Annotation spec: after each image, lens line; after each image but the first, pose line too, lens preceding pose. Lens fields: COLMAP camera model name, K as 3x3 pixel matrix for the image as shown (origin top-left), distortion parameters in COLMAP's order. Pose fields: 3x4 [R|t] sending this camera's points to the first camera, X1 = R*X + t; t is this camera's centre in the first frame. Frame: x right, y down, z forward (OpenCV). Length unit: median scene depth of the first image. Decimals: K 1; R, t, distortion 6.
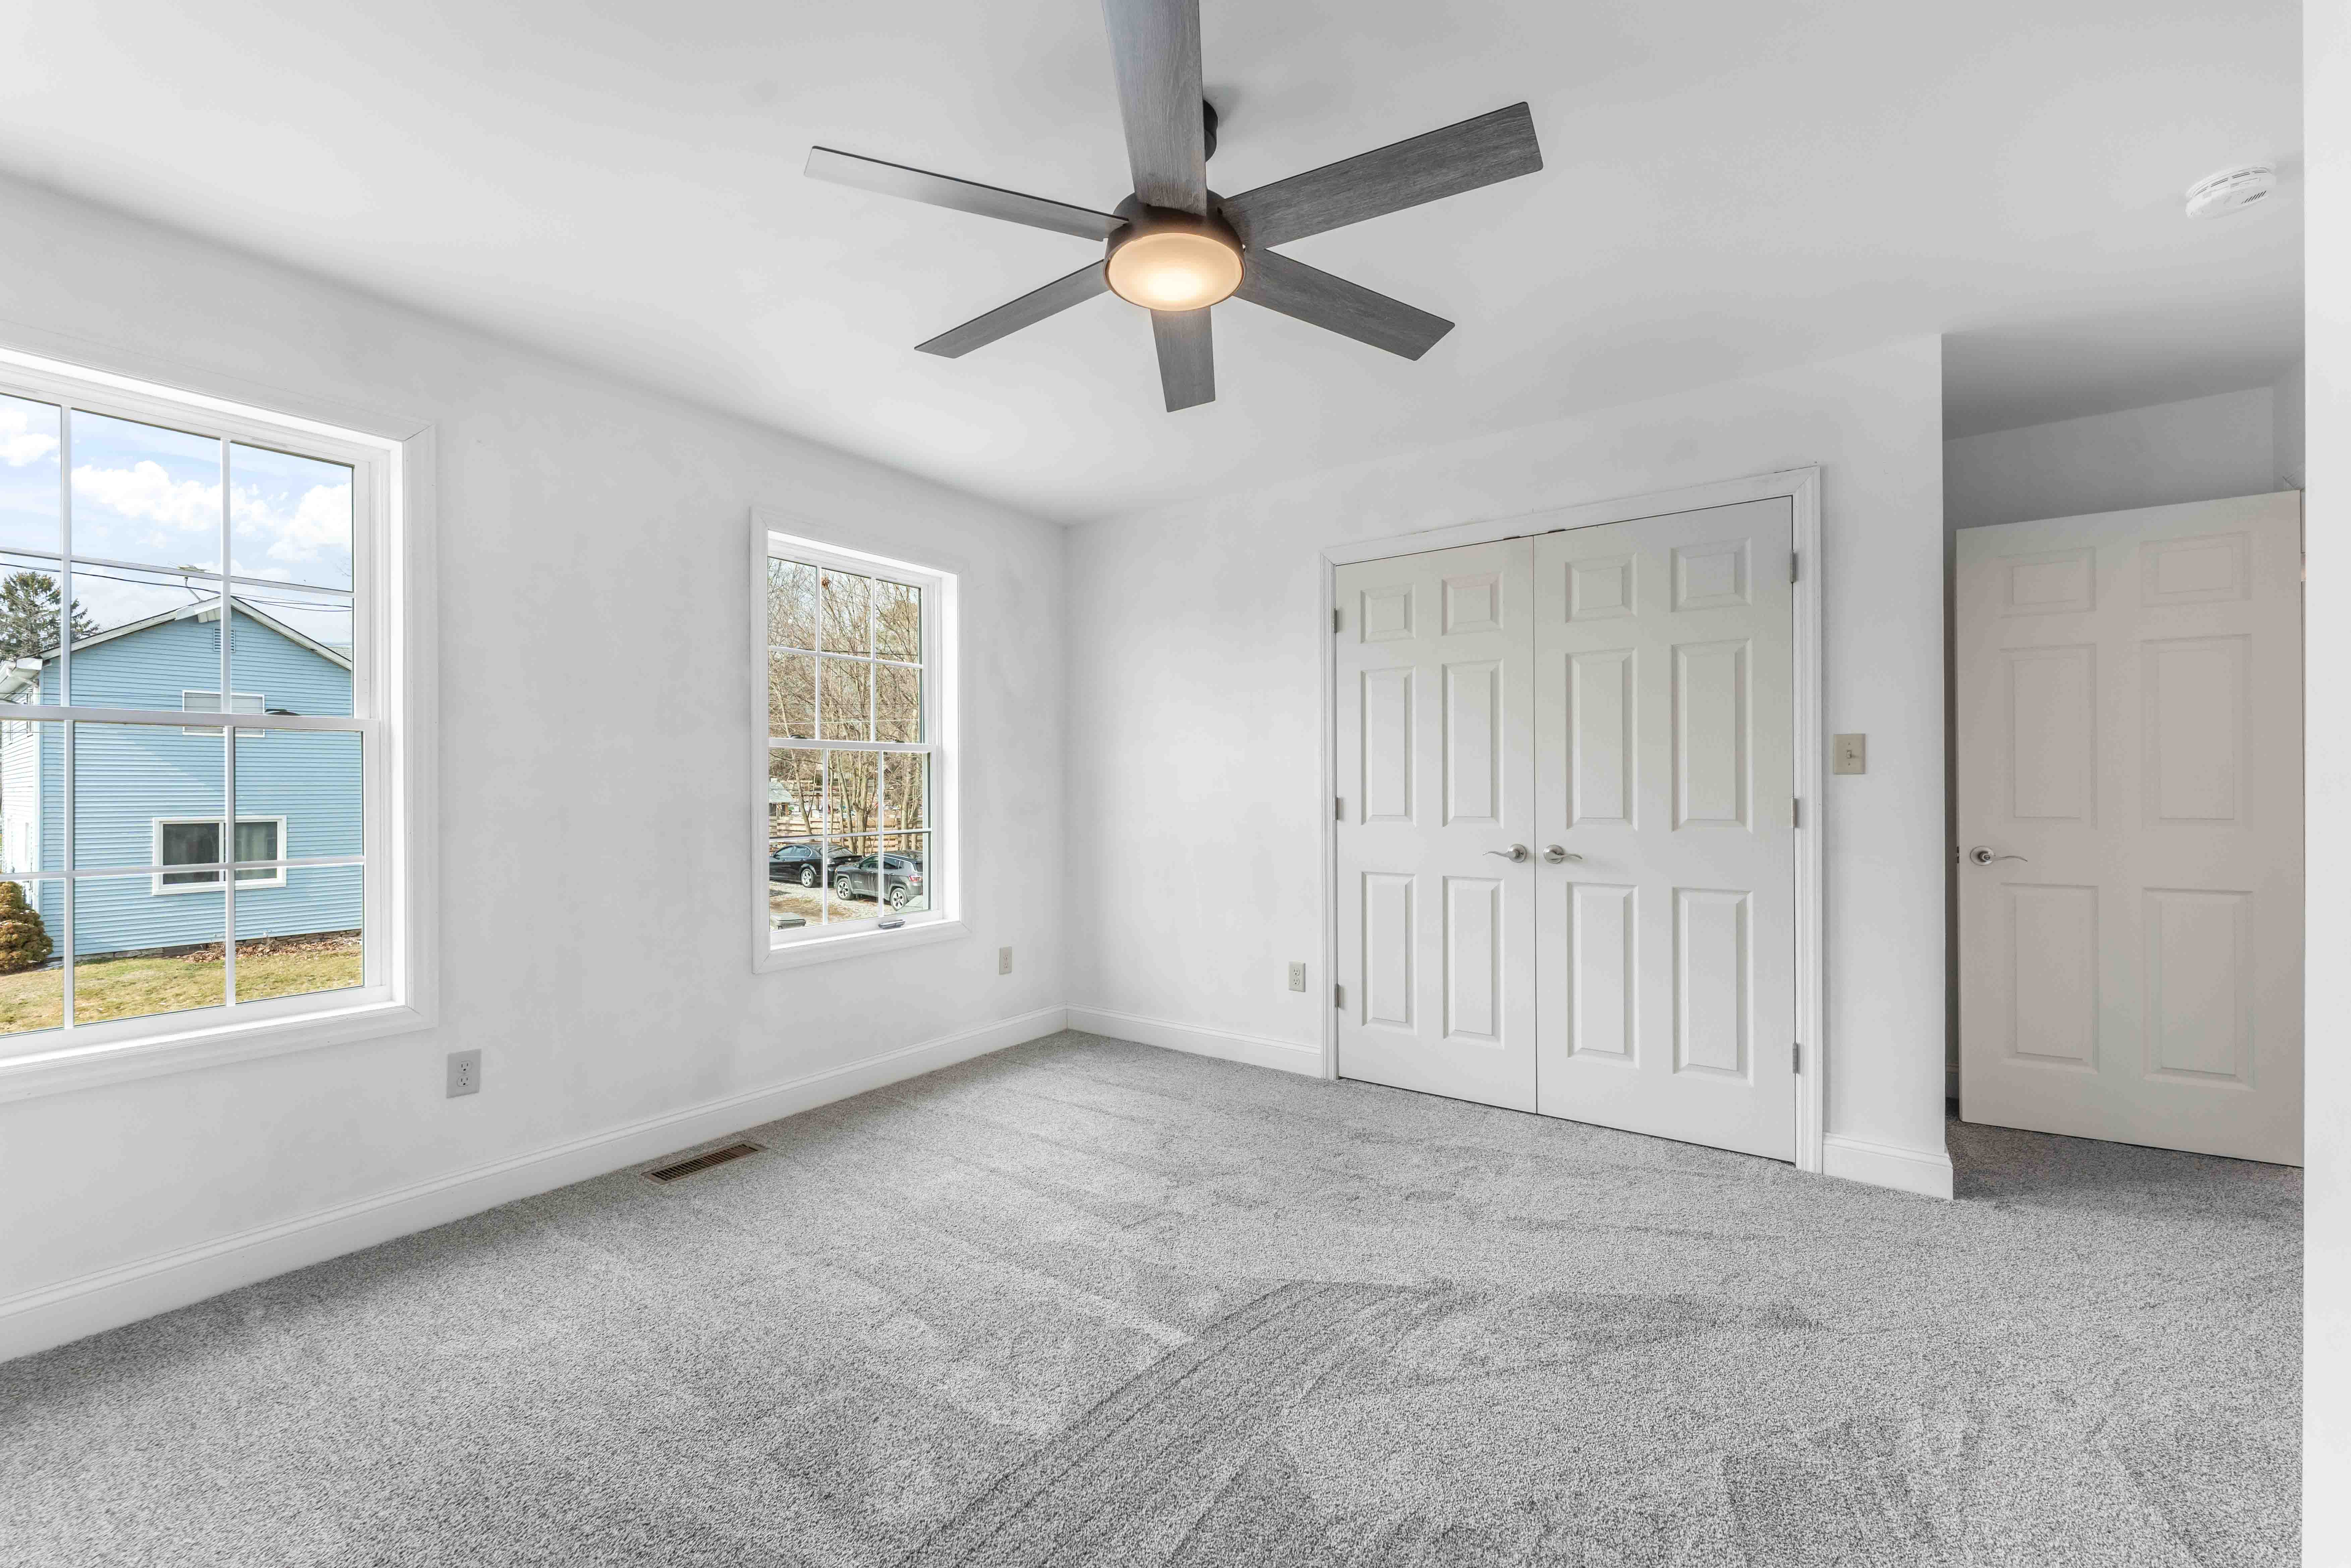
lens RADIAL K [[937.0, 0, 1172.6], [0, 937.0, 789.6], [0, 0, 1]] dist [0.002870, -0.001459]
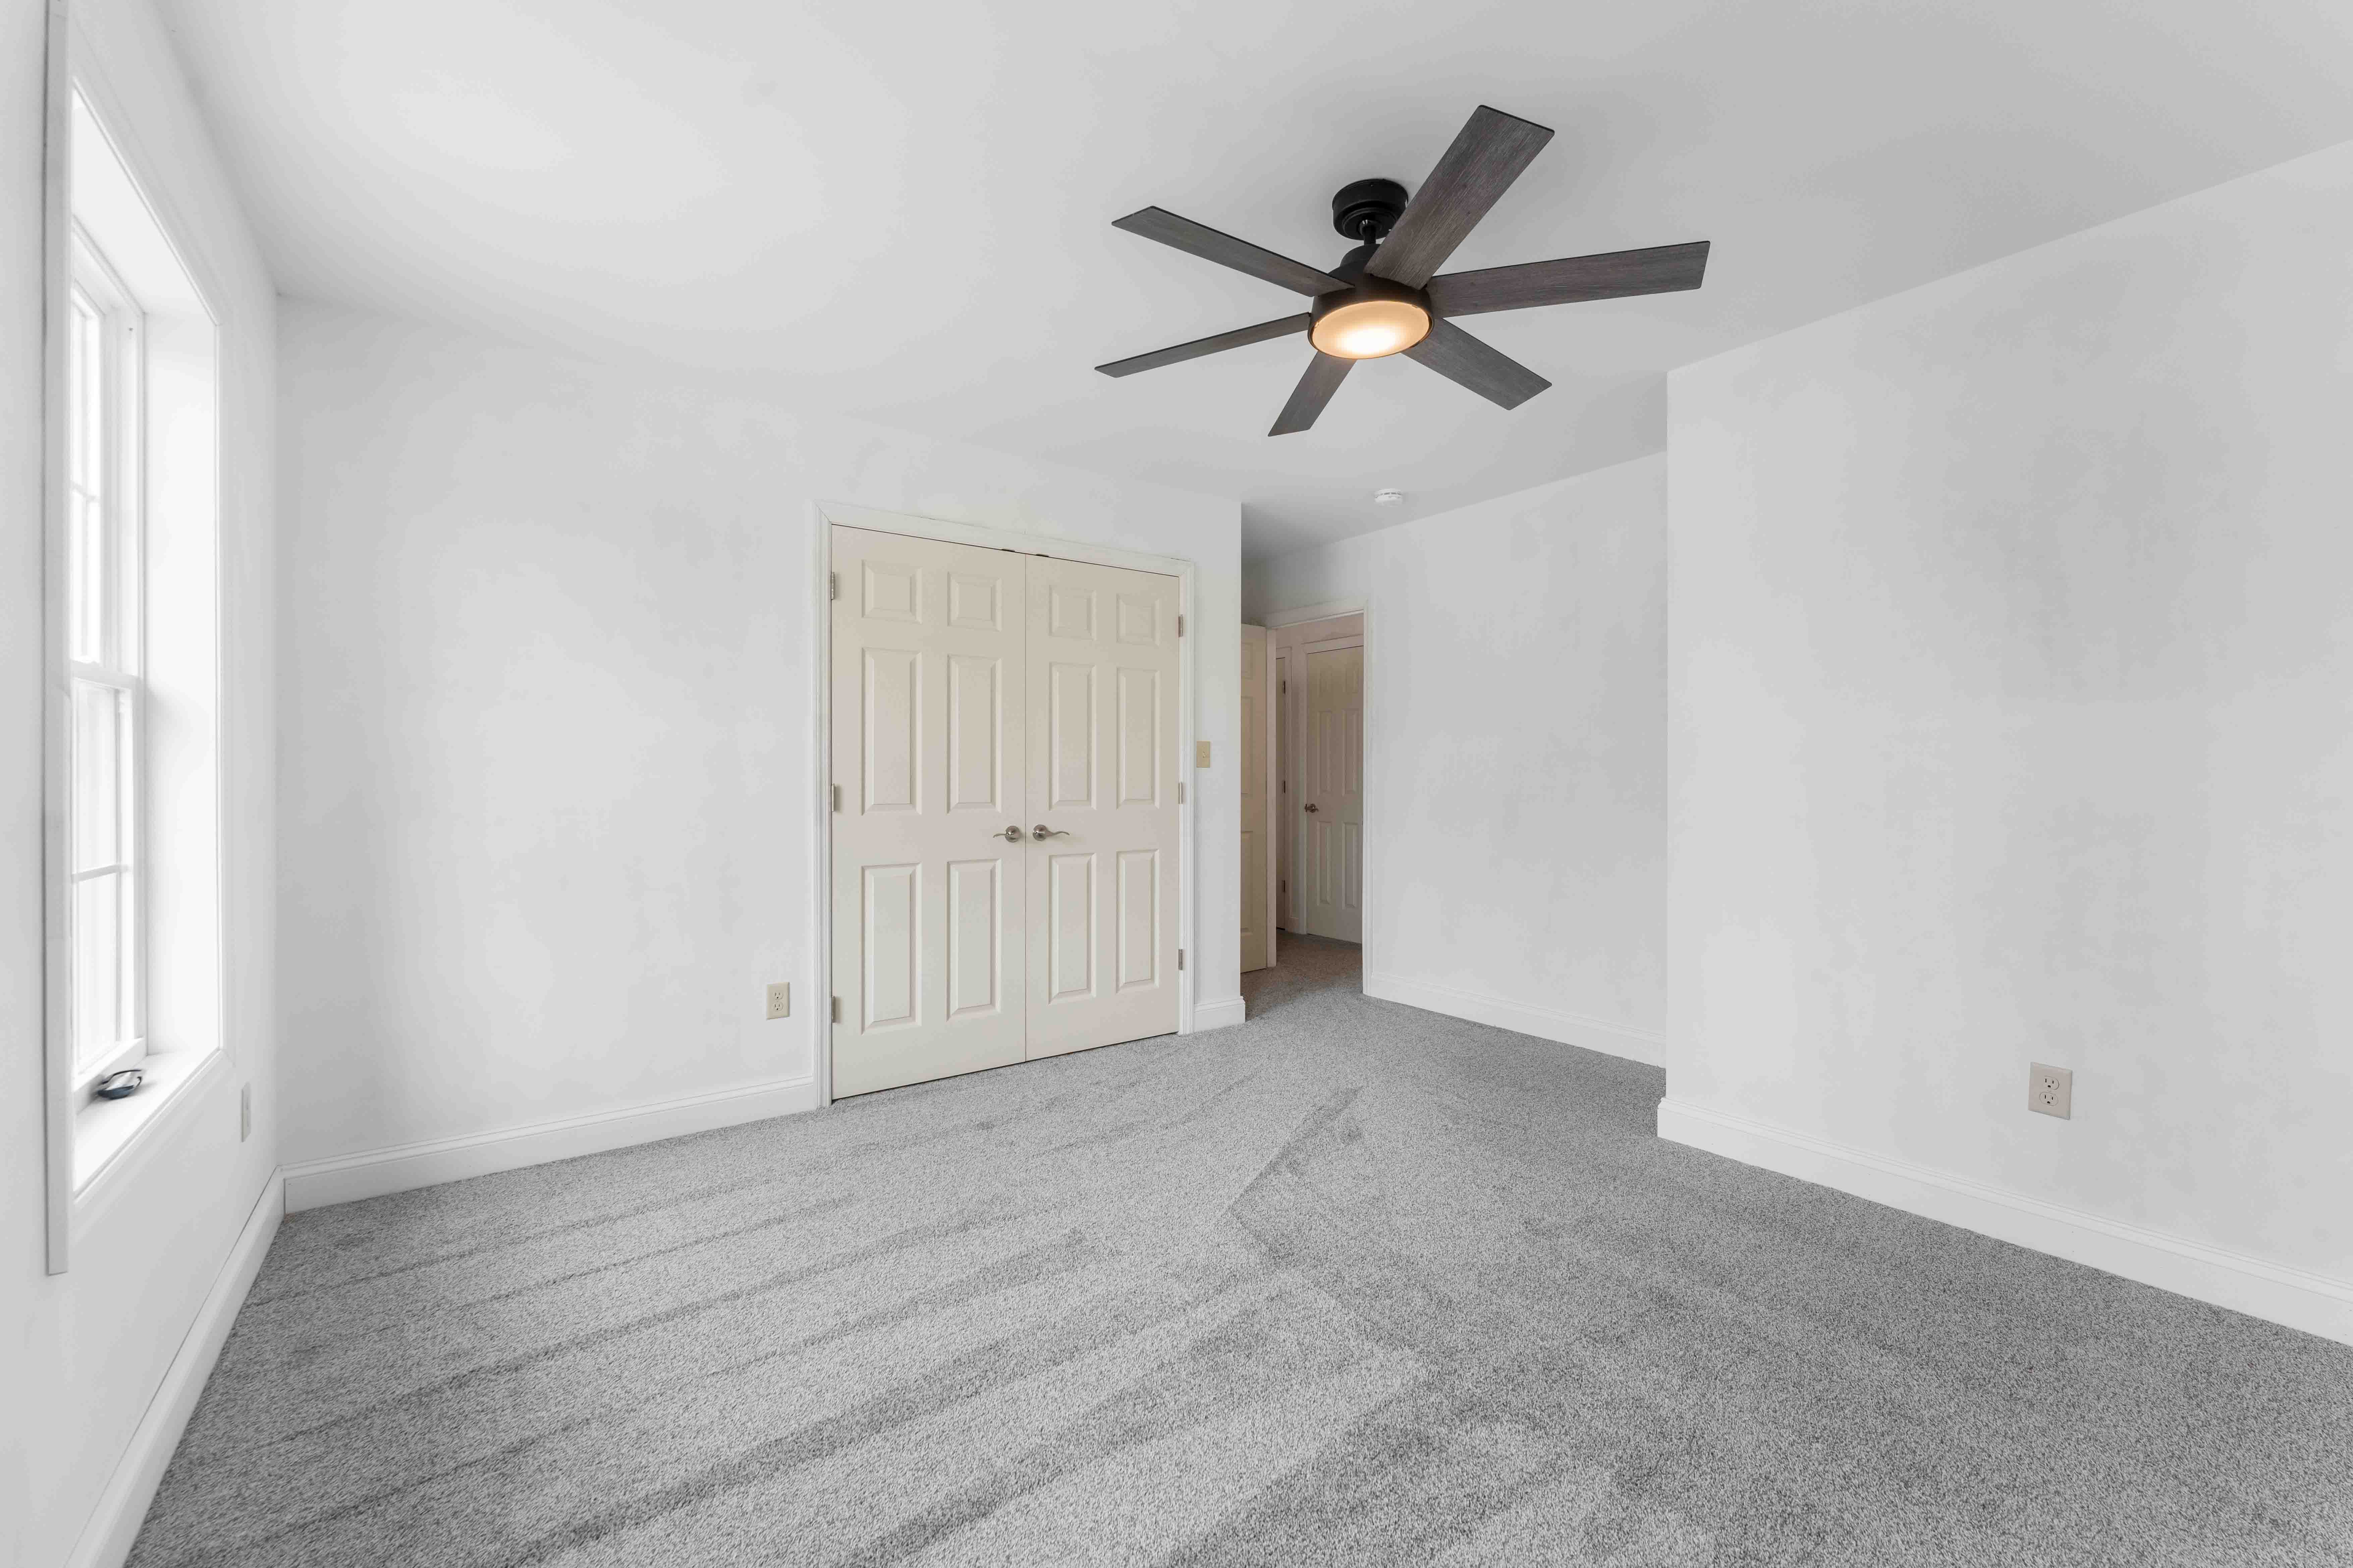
lens RADIAL K [[937.8, 0, 1176.9], [0, 937.8, 780.6], [0, 0, 1]] dist [0.002870, -0.001459]
pose [[0.324851, -0.000604, 0.945765, -0.624975], [0.000317, 1.000000, 0.000530, 0.003420], [-0.945765, 0.000128, 0.324852, 0.450773]]
